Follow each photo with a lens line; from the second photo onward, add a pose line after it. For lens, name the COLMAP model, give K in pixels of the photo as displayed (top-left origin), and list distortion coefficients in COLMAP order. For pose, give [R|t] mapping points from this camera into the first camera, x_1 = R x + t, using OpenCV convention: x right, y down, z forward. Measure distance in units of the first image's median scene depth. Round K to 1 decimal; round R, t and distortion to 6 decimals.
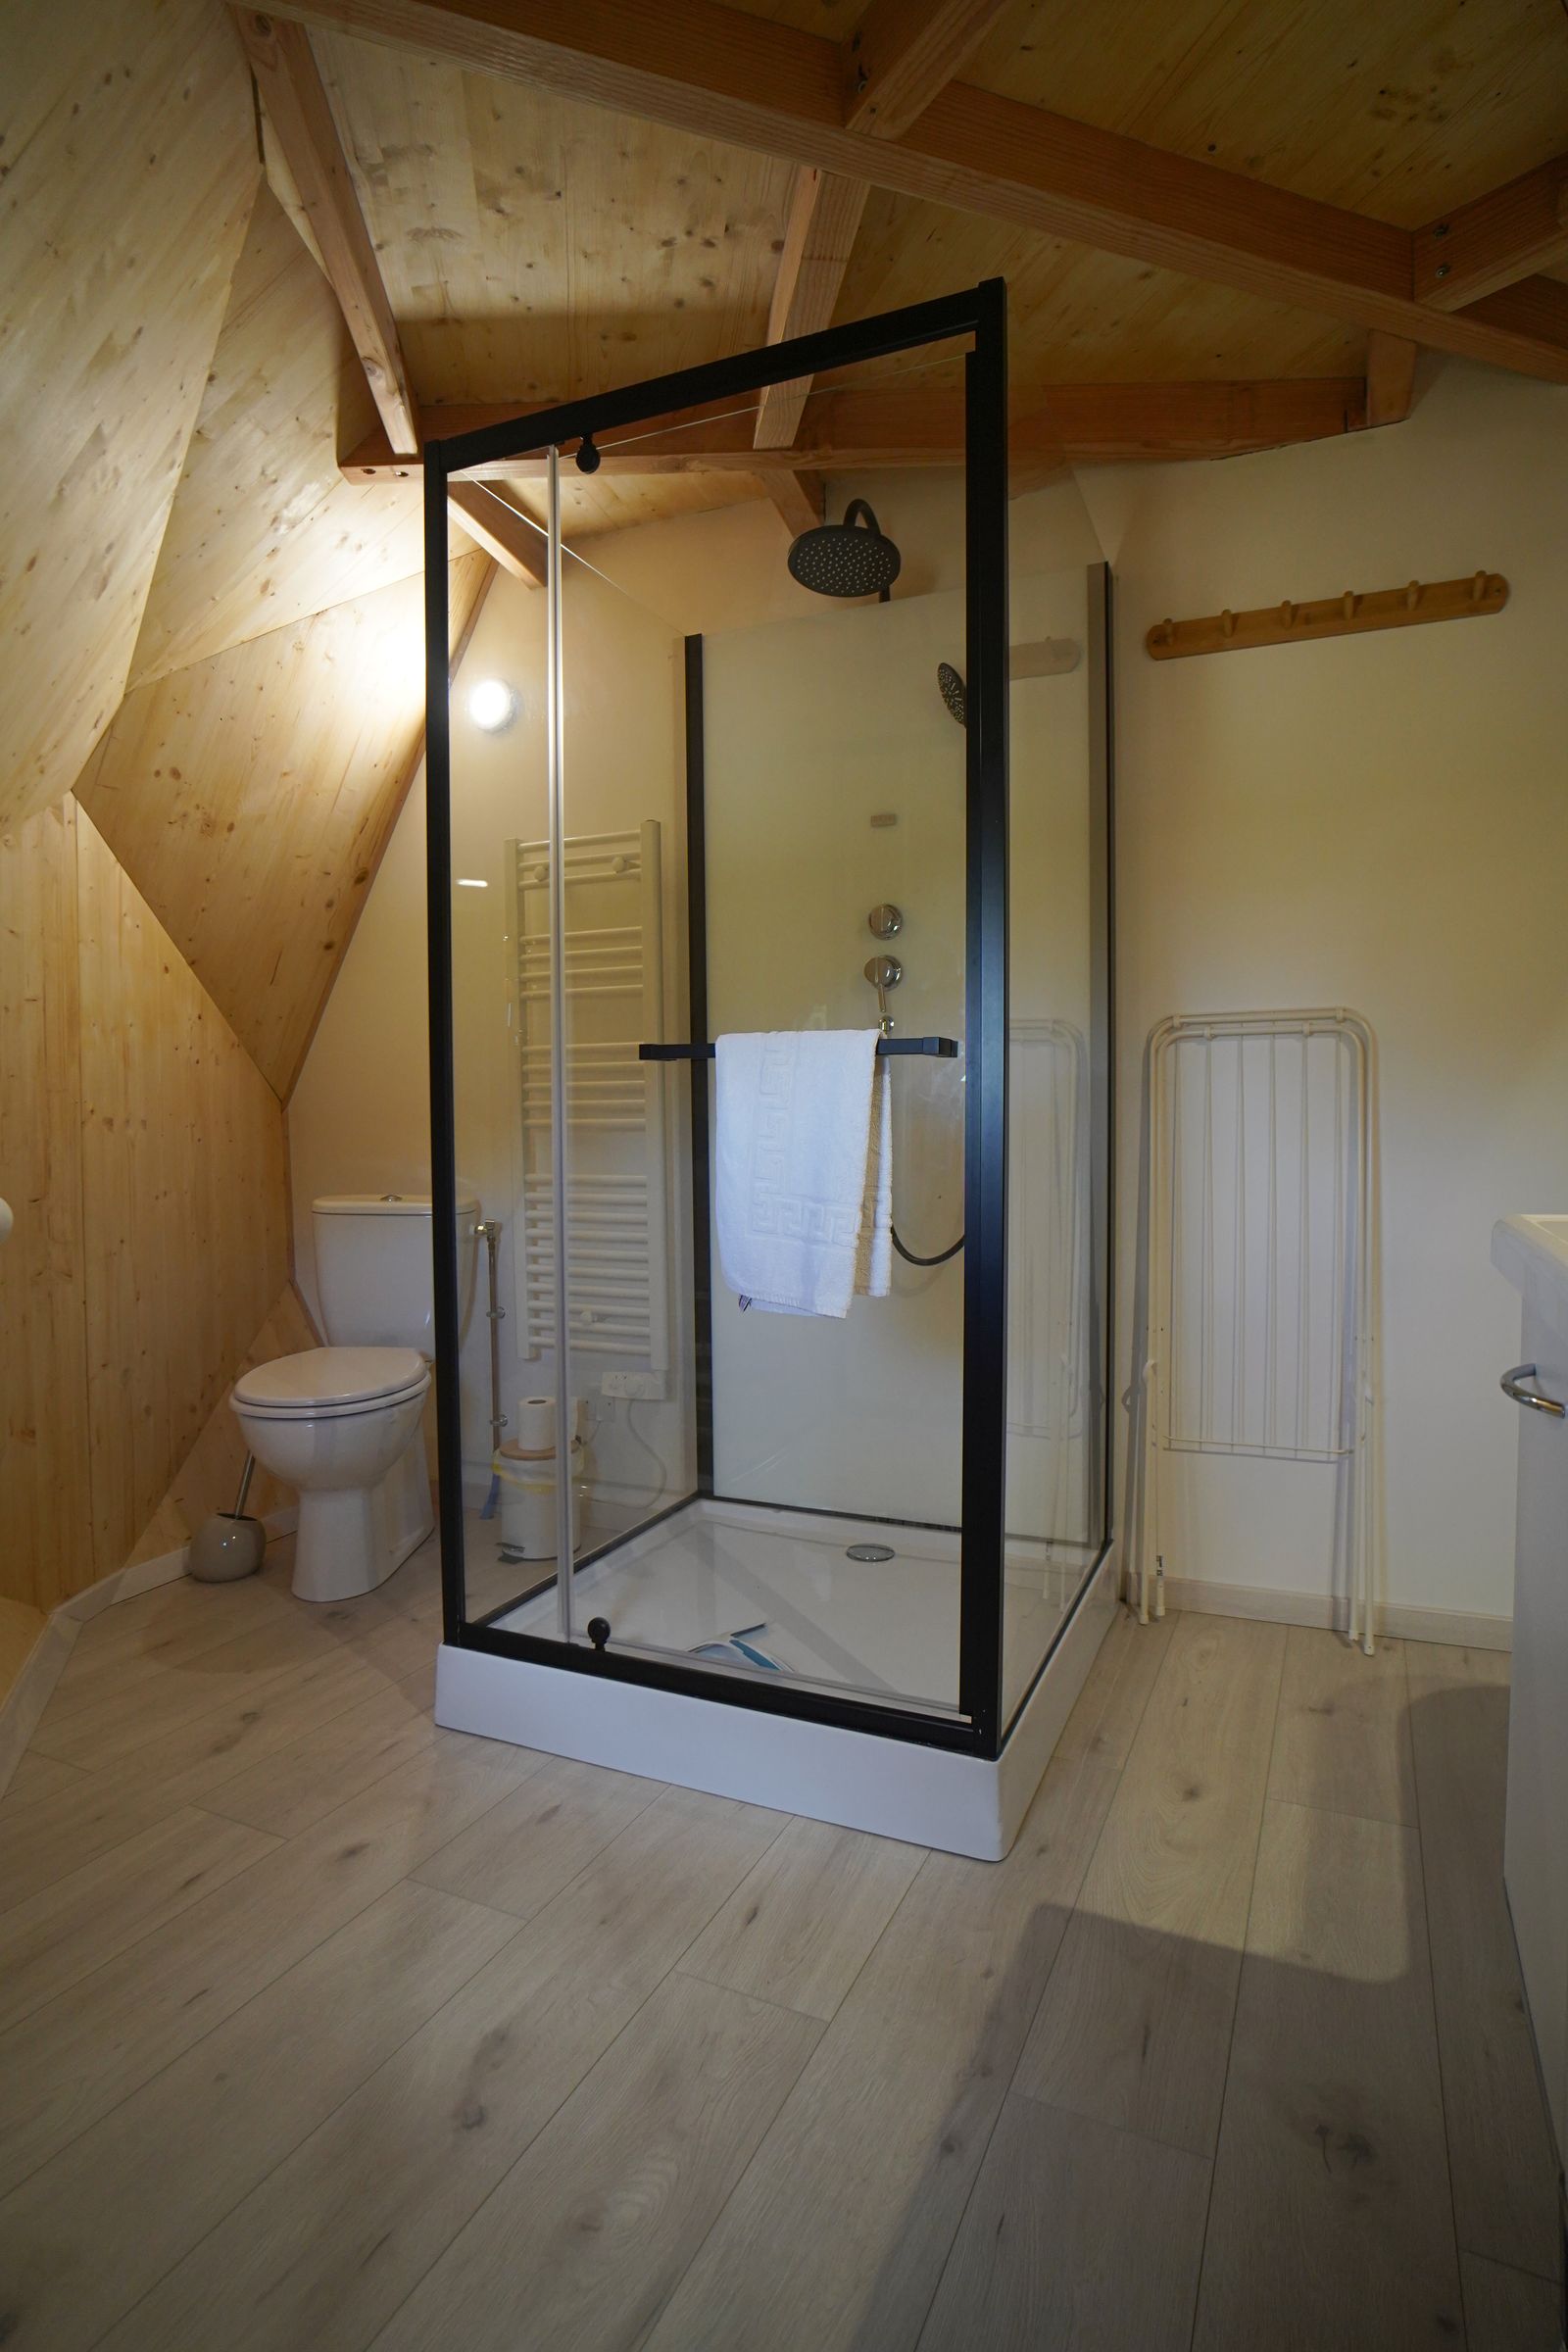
lens RADIAL K [[1275.8, 0, 739.1], [0, 1275.8, 1173.6], [0, 0, 1]] dist [-0.063276, 0.032448]
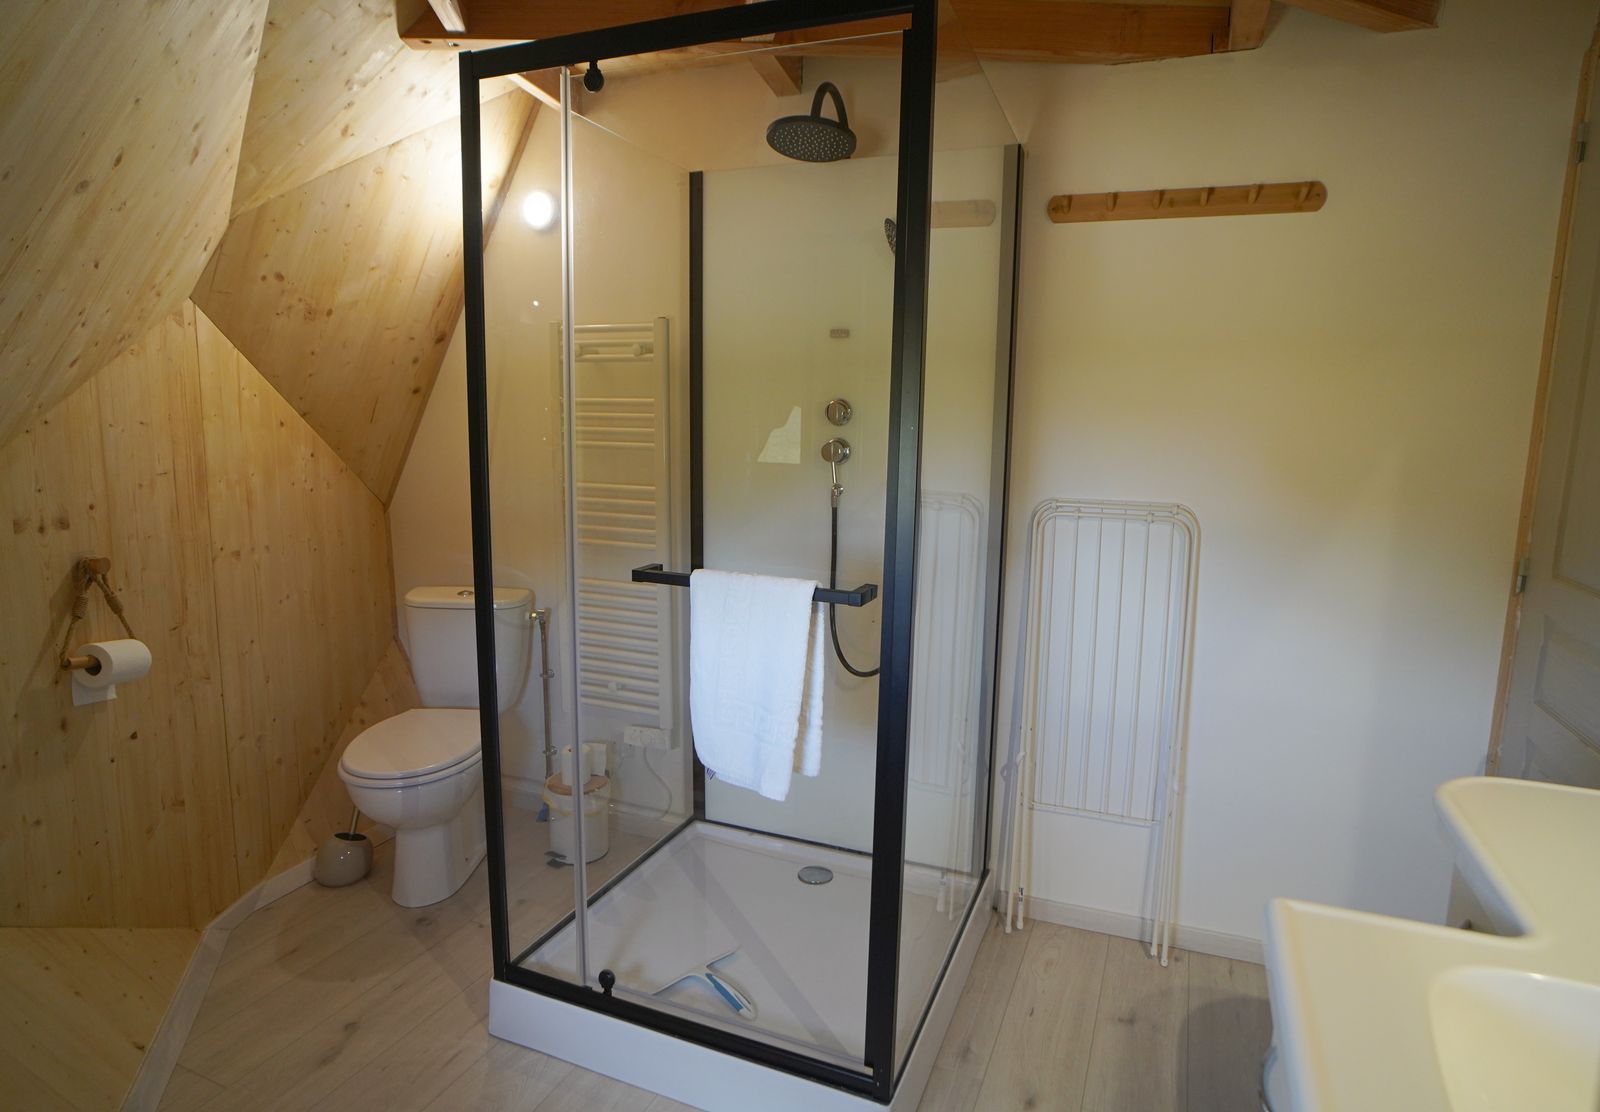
lens RADIAL K [[907.4, 0, 800.0], [0, 907.4, 556.0], [0, 0, 1]] dist [-0.059673, 0.029644]
pose [[0.998453, 0.017699, 0.052718, 0.030341], [-0.023253, 0.994022, 0.106678, -0.159187], [-0.050514, -0.107738, 0.992895, 0.067090]]
